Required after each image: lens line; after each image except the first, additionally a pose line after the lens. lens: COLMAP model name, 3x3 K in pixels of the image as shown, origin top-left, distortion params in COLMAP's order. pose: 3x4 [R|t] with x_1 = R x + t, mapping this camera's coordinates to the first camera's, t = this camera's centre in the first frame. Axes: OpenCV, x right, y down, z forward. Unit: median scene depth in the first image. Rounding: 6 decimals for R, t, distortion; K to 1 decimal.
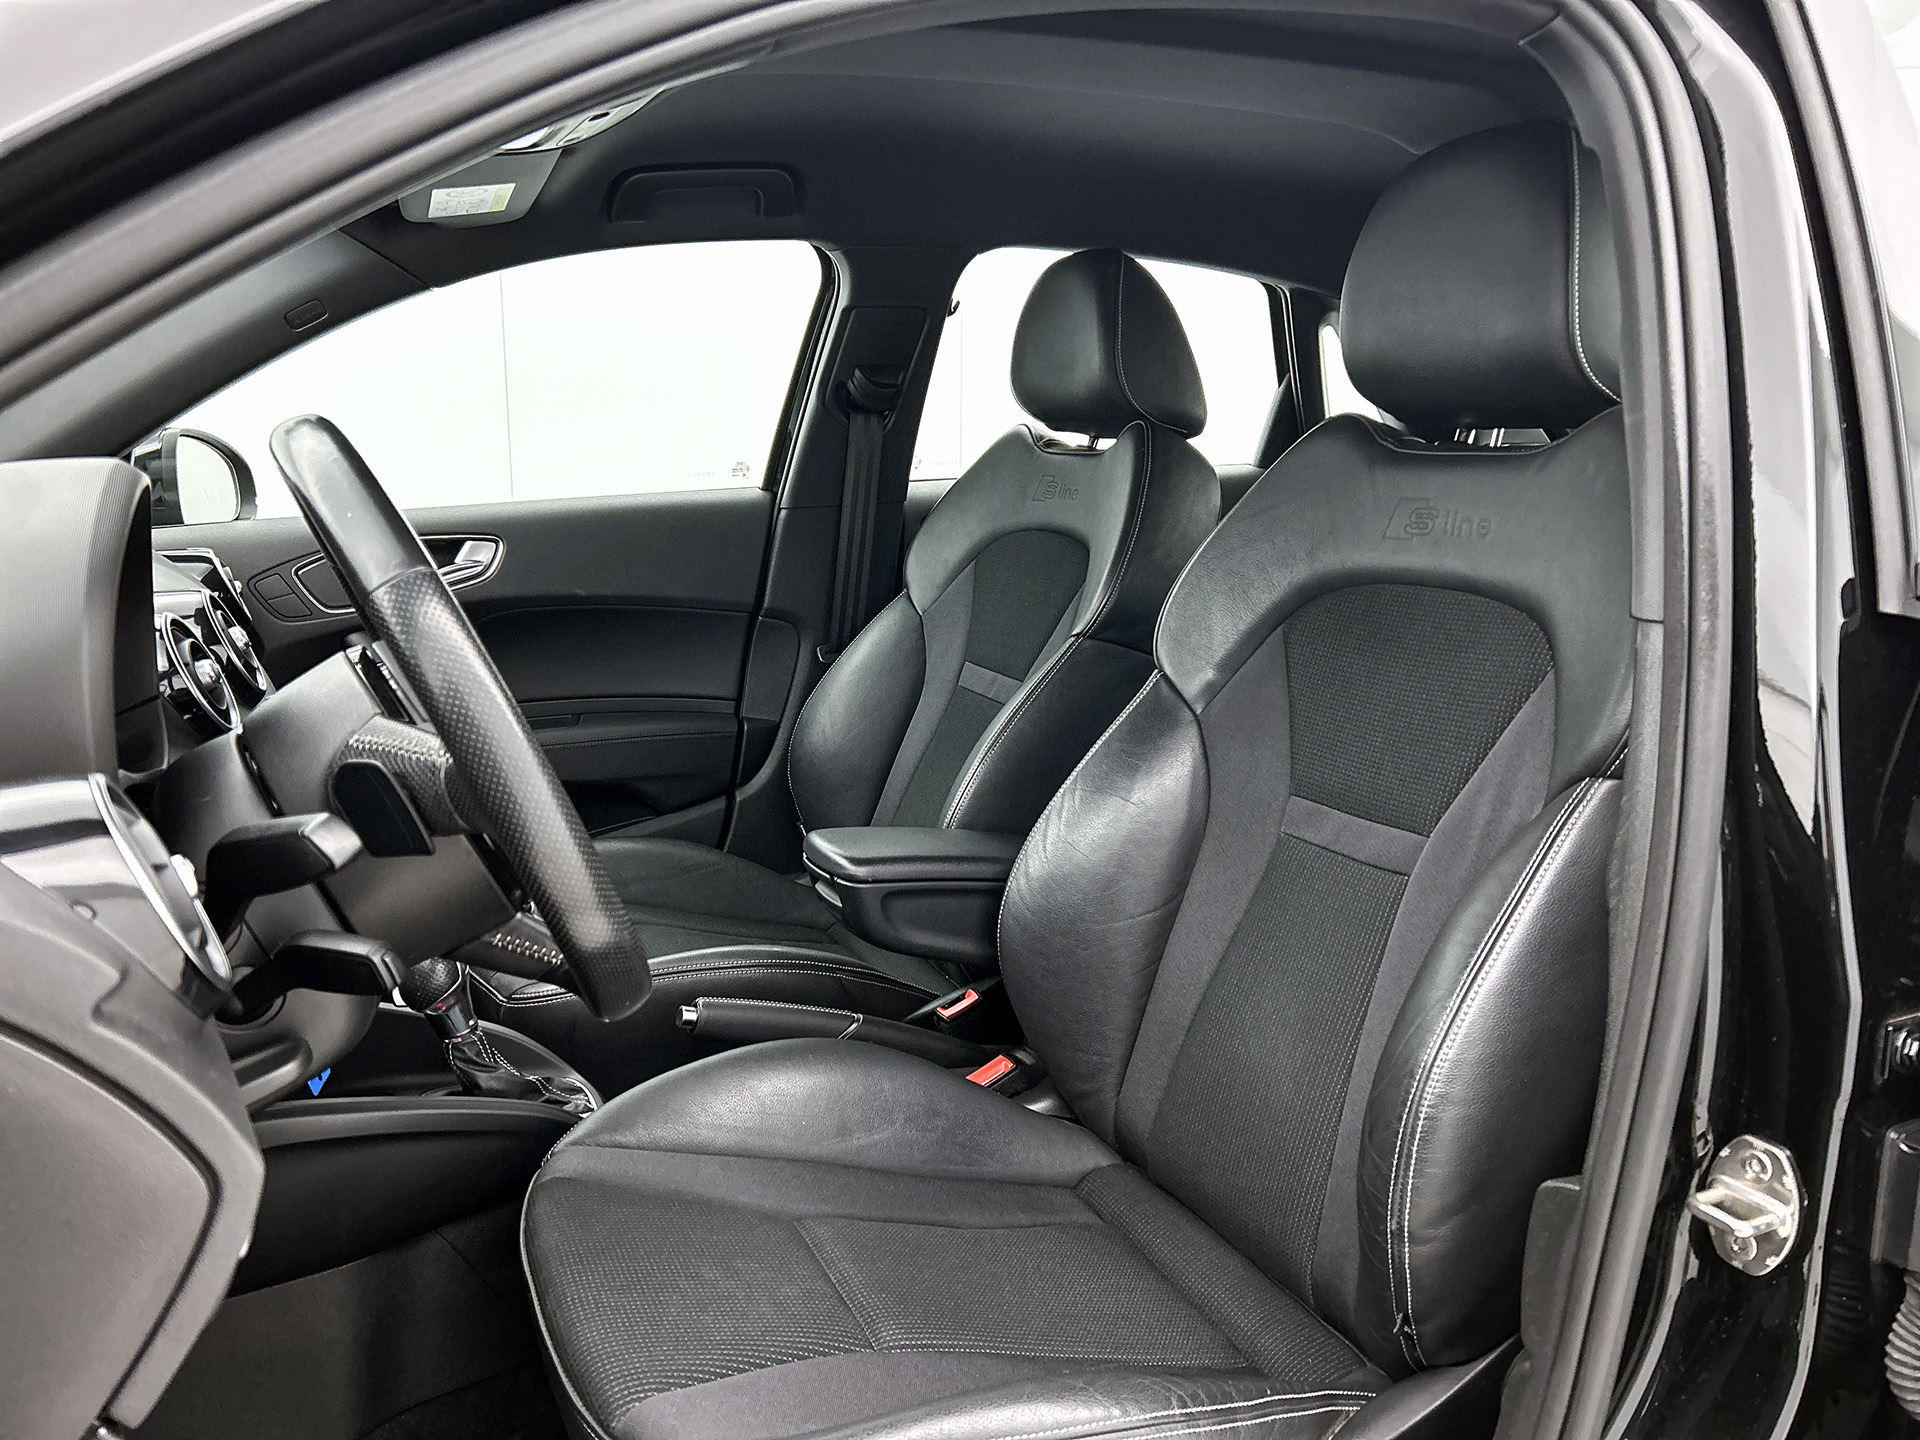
lens RADIAL K [[1434.4, 0, 960.0], [0, 1434.4, 720.0], [0, 0, 1]] dist [0.074405, -0.000858]
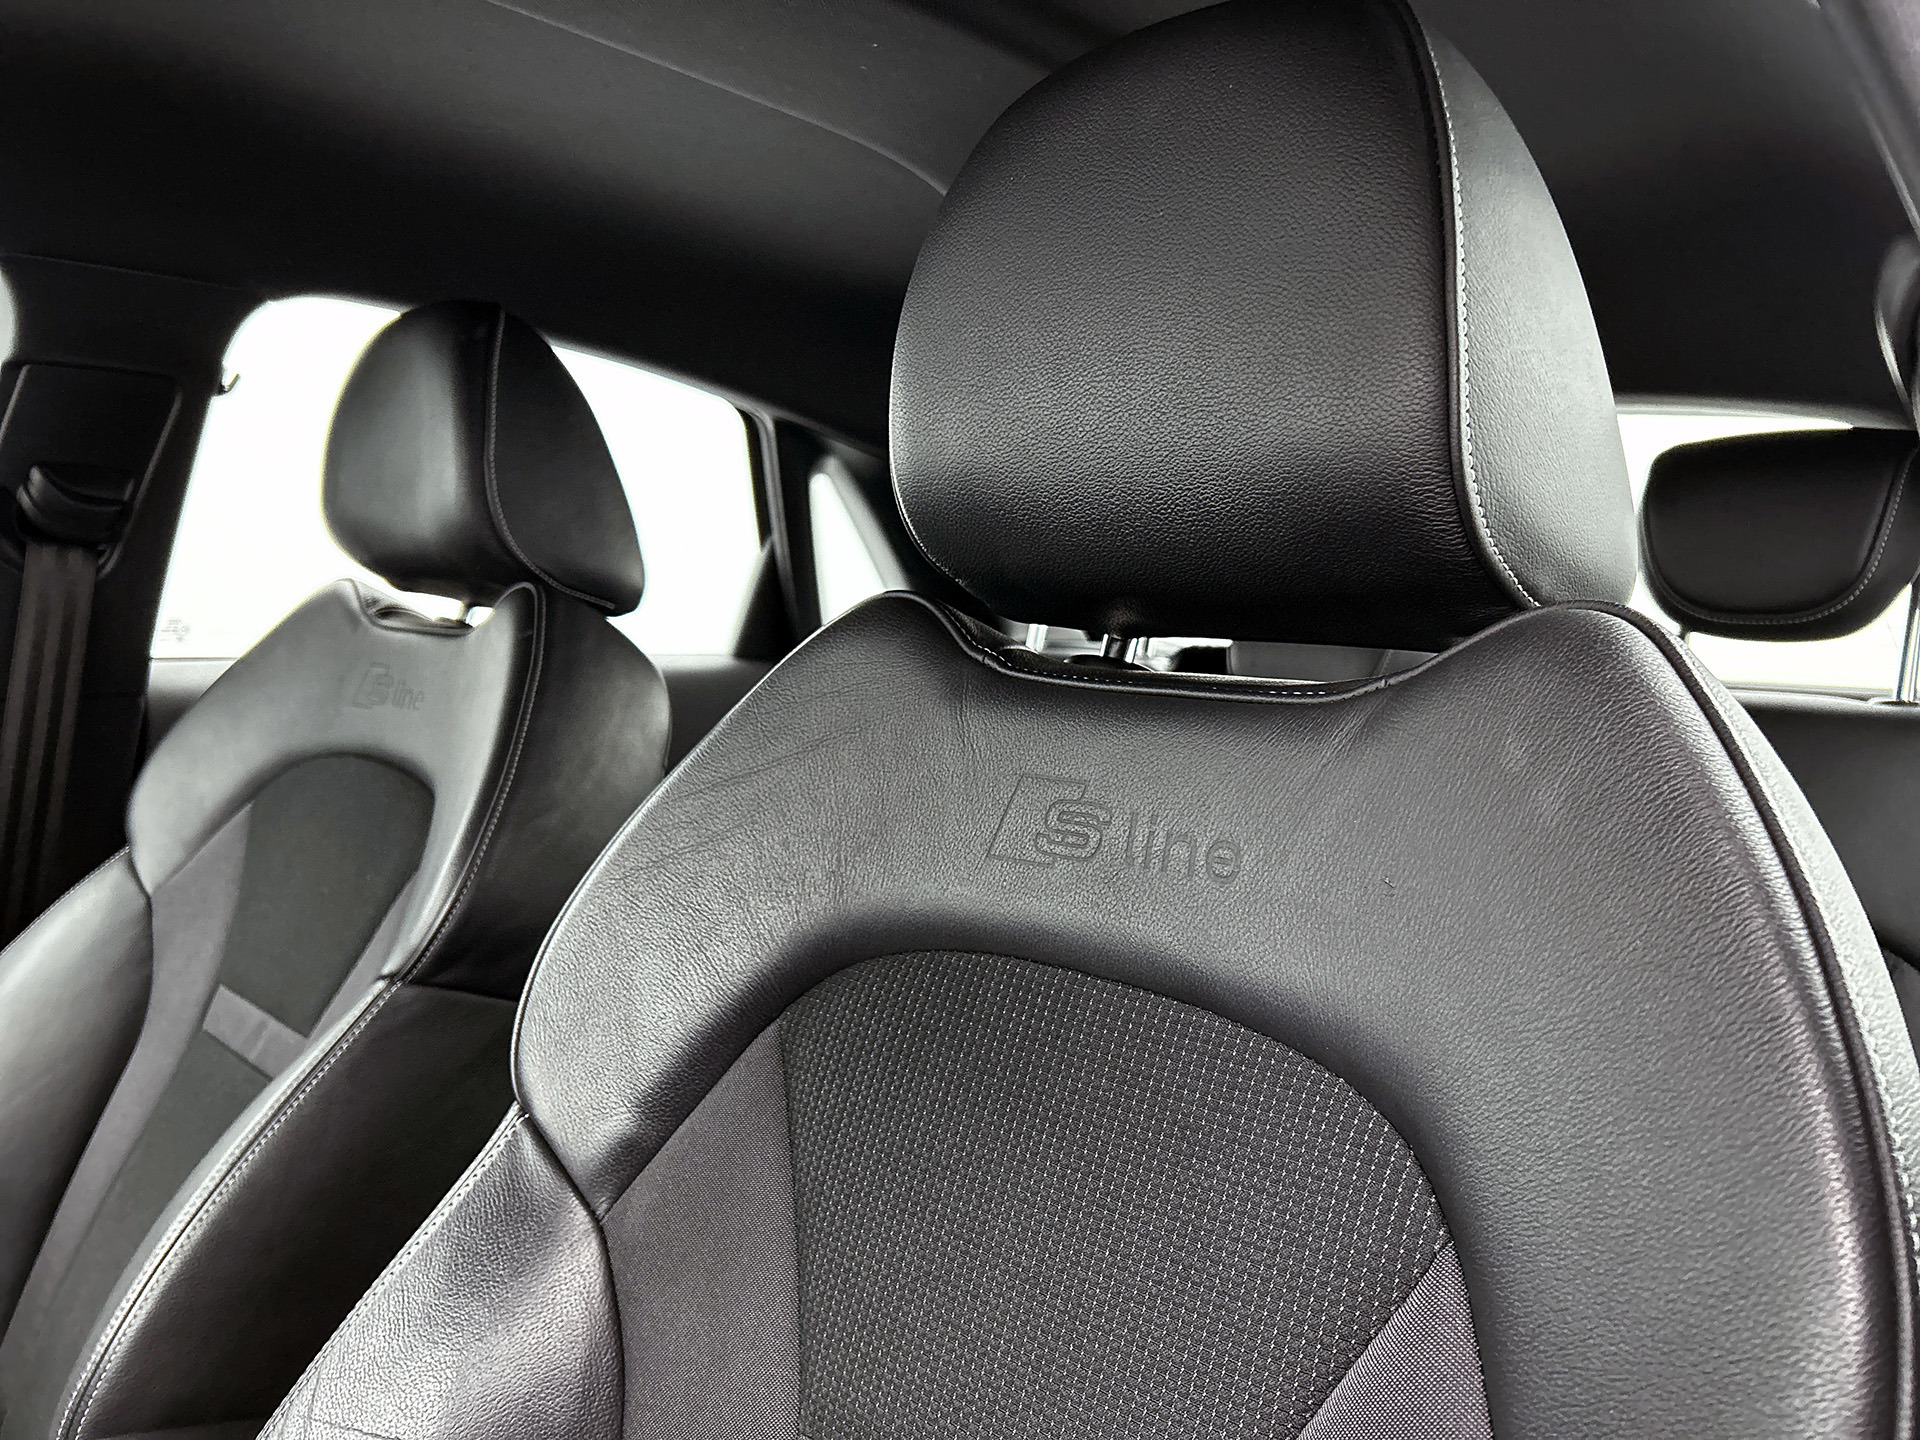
lens RADIAL K [[1434.4, 0, 960.0], [0, 1434.4, 720.0], [0, 0, 1]] dist [0.074405, -0.000858]
pose [[0.938001, 0.014694, 0.346322, 0.081349], [0.024486, 0.993796, -0.108487, -0.079406], [-0.345768, 0.110241, 0.931822, 0.375197]]
